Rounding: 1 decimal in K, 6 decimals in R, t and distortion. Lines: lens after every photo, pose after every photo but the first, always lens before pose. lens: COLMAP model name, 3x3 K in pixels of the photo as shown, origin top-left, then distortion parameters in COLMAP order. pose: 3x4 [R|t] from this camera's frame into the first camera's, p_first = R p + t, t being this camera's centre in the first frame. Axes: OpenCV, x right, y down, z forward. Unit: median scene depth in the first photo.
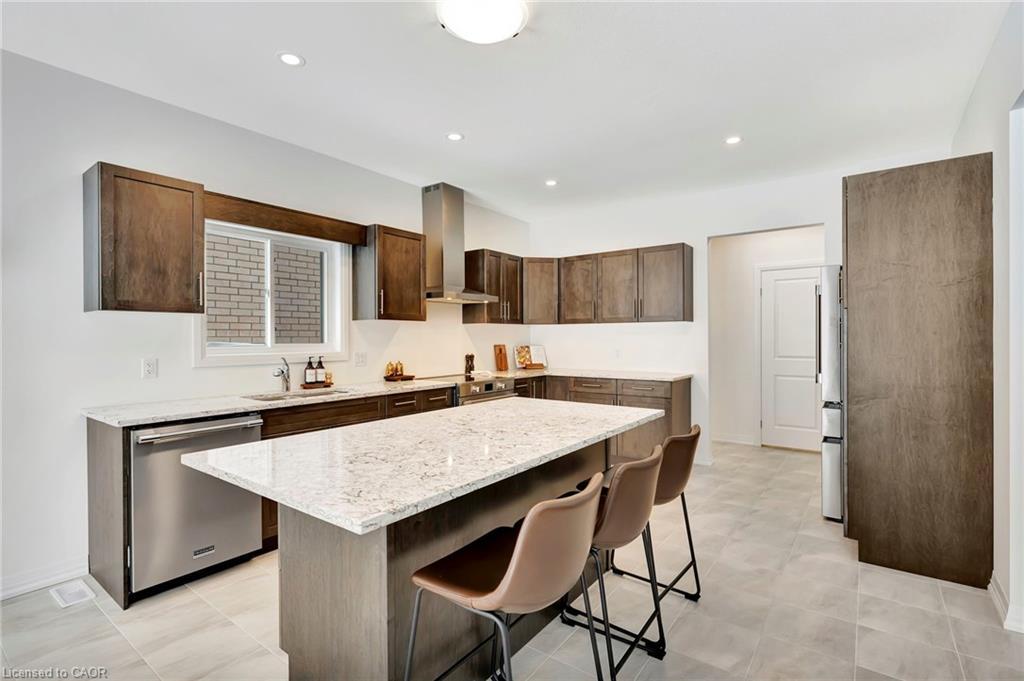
lens RADIAL K [[479.1, 0, 512.0], [0, 479.1, 340.5], [0, 0, 1]] dist [0.002113, 0.000170]
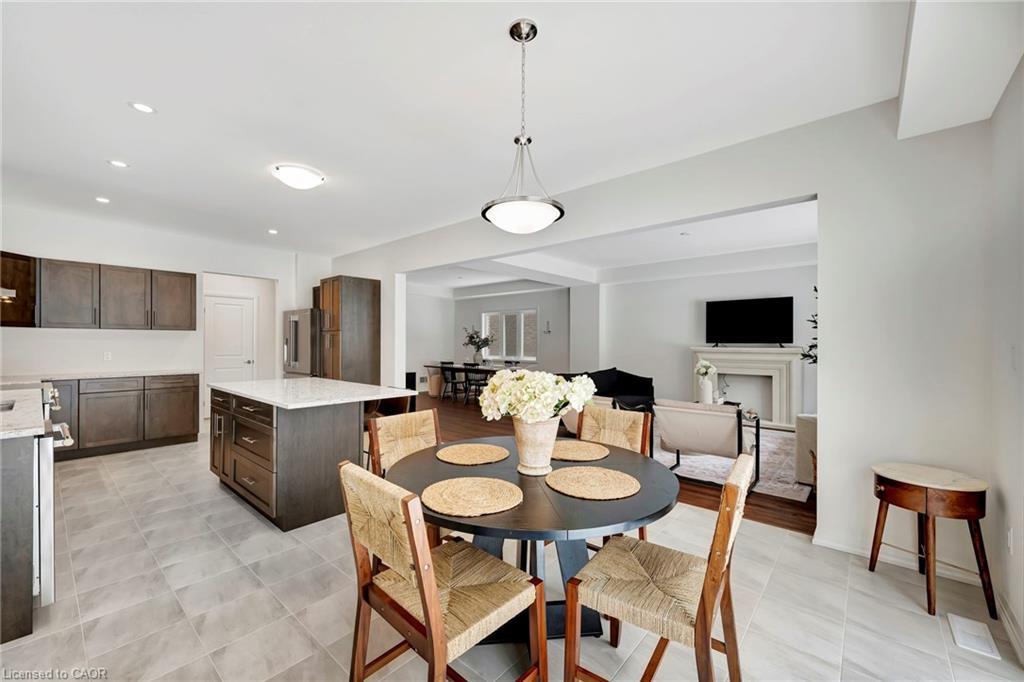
lens RADIAL K [[409.1, 0, 512.0], [0, 409.1, 341.0], [0, 0, 1]] dist [0.000543, 0.000049]
pose [[0.065968, 0.006649, 0.997800, -0.859953], [0.002075, 0.999975, -0.006801, -0.000118], [-0.997820, 0.002519, 0.065953, 0.012958]]
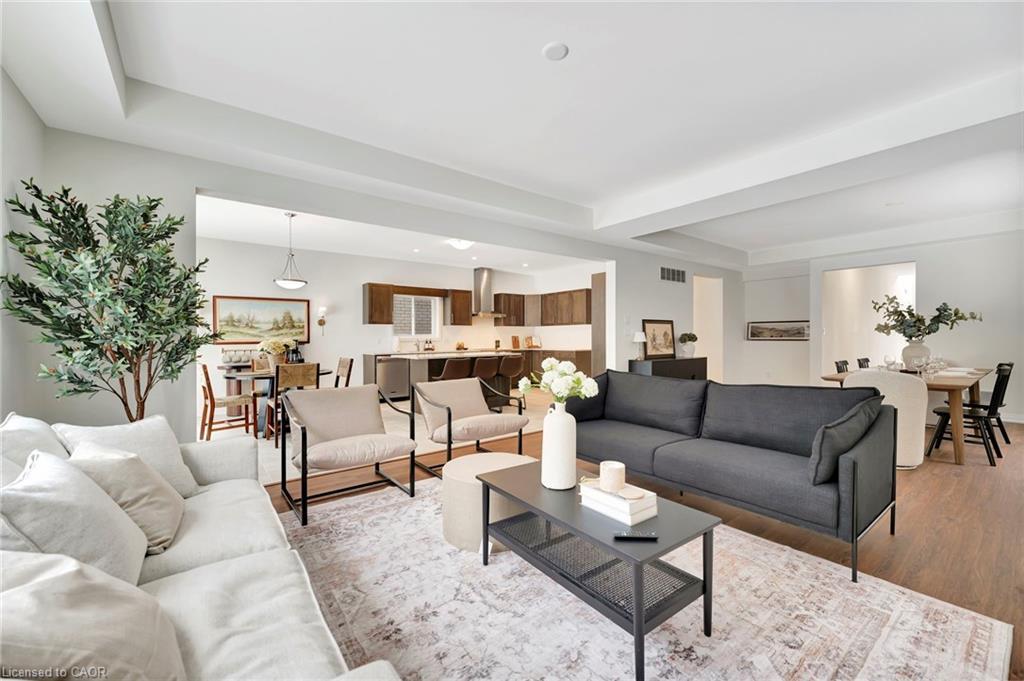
lens RADIAL K [[409.1, 0, 512.0], [0, 409.1, 340.5], [0, 0, 1]] dist [0.000543, 0.000049]
pose [[0.962714, 0.003159, -0.270503, 0.606530], [-0.001276, 0.999974, 0.007136, 0.021378], [0.270518, -0.006525, 0.962693, -0.998204]]
